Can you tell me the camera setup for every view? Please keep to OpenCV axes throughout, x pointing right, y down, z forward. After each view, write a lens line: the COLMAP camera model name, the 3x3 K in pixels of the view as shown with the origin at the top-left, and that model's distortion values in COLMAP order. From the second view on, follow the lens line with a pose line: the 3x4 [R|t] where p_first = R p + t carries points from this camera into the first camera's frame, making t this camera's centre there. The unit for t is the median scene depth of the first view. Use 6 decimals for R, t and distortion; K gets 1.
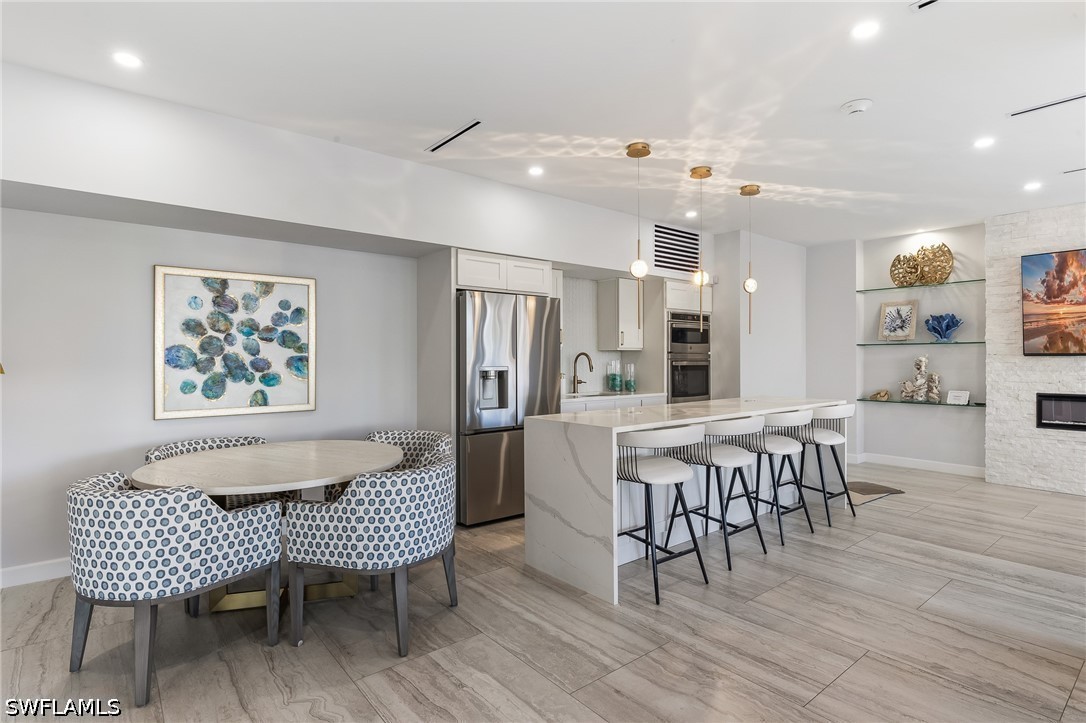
lens RADIAL K [[528.9, 0, 543.0], [0, 528.9, 361.5], [0, 0, 1]] dist [-0.002535, -0.000293]
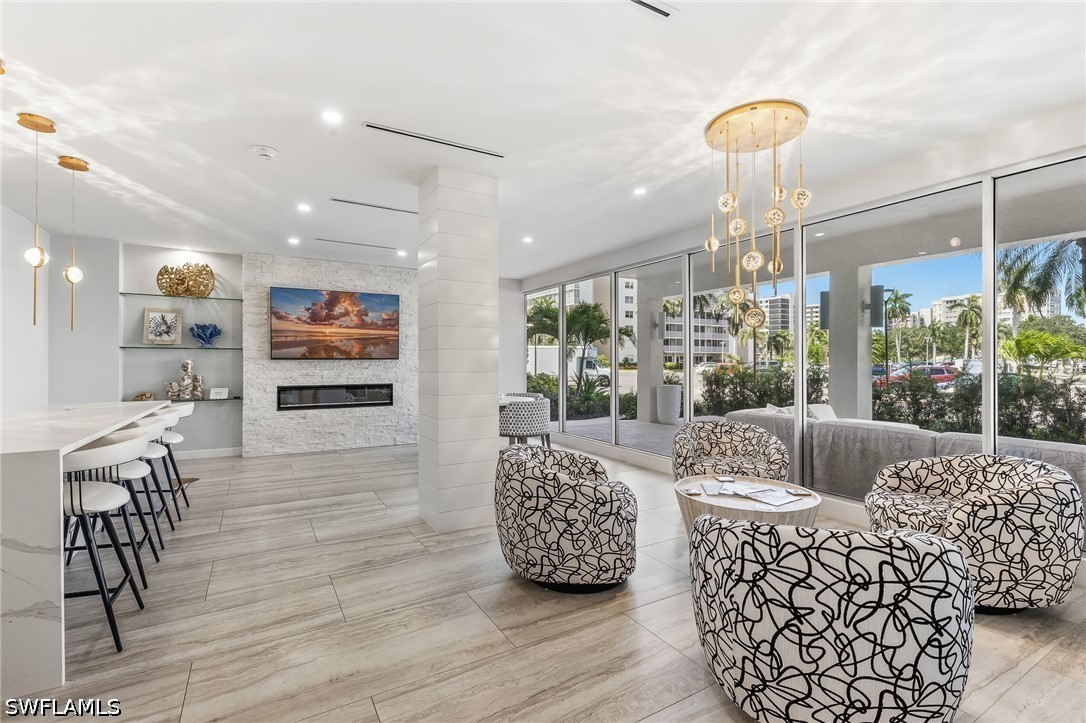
lens RADIAL K [[464.5, 0, 543.0], [0, 464.5, 361.5], [0, 0, 1]] dist [0.002524, -0.000507]
pose [[0.184482, 0.003825, 0.982828, -0.143622], [0.004214, 0.999980, -0.004682, 0.003003], [-0.982827, 0.005005, 0.184463, 0.076993]]
